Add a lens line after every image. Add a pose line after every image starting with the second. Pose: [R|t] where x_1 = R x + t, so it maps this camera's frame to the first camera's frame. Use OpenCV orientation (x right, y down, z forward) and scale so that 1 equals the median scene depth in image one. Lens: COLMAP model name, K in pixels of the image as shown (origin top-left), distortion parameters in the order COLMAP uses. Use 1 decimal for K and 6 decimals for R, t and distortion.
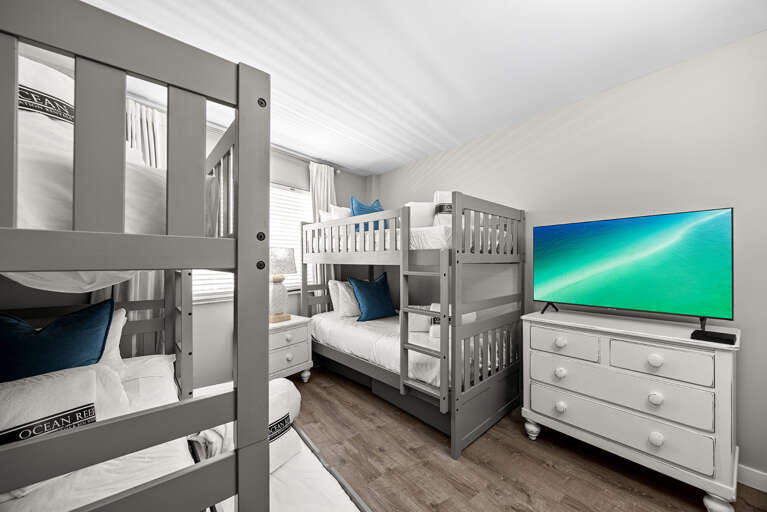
lens RADIAL K [[299.1, 0, 386.3], [0, 299.1, 261.1], [0, 0, 1]] dist [-0.000372, 0.000149]
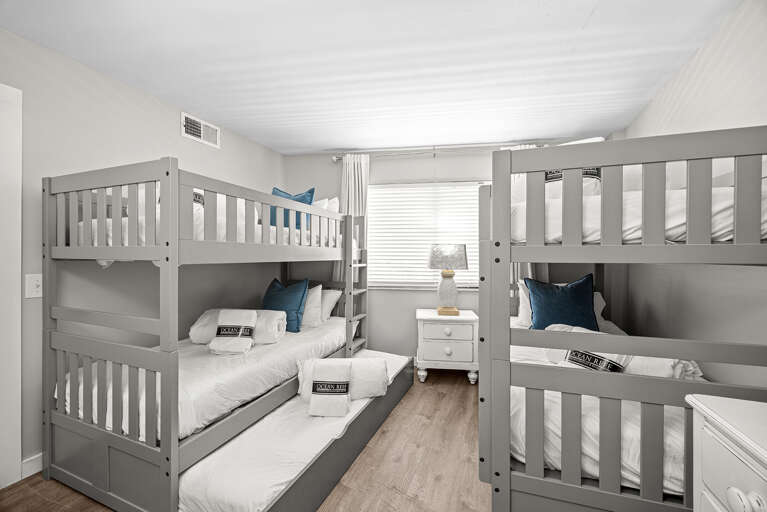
lens RADIAL K [[299.1, 0, 386.7], [0, 299.1, 254.0], [0, 0, 1]] dist [-0.000372, 0.000149]
pose [[0.467991, 0.000664, -0.883733, 0.464093], [0.002487, 0.999995, 0.002068, -0.014488], [0.883730, -0.003165, 0.467987, 0.318692]]
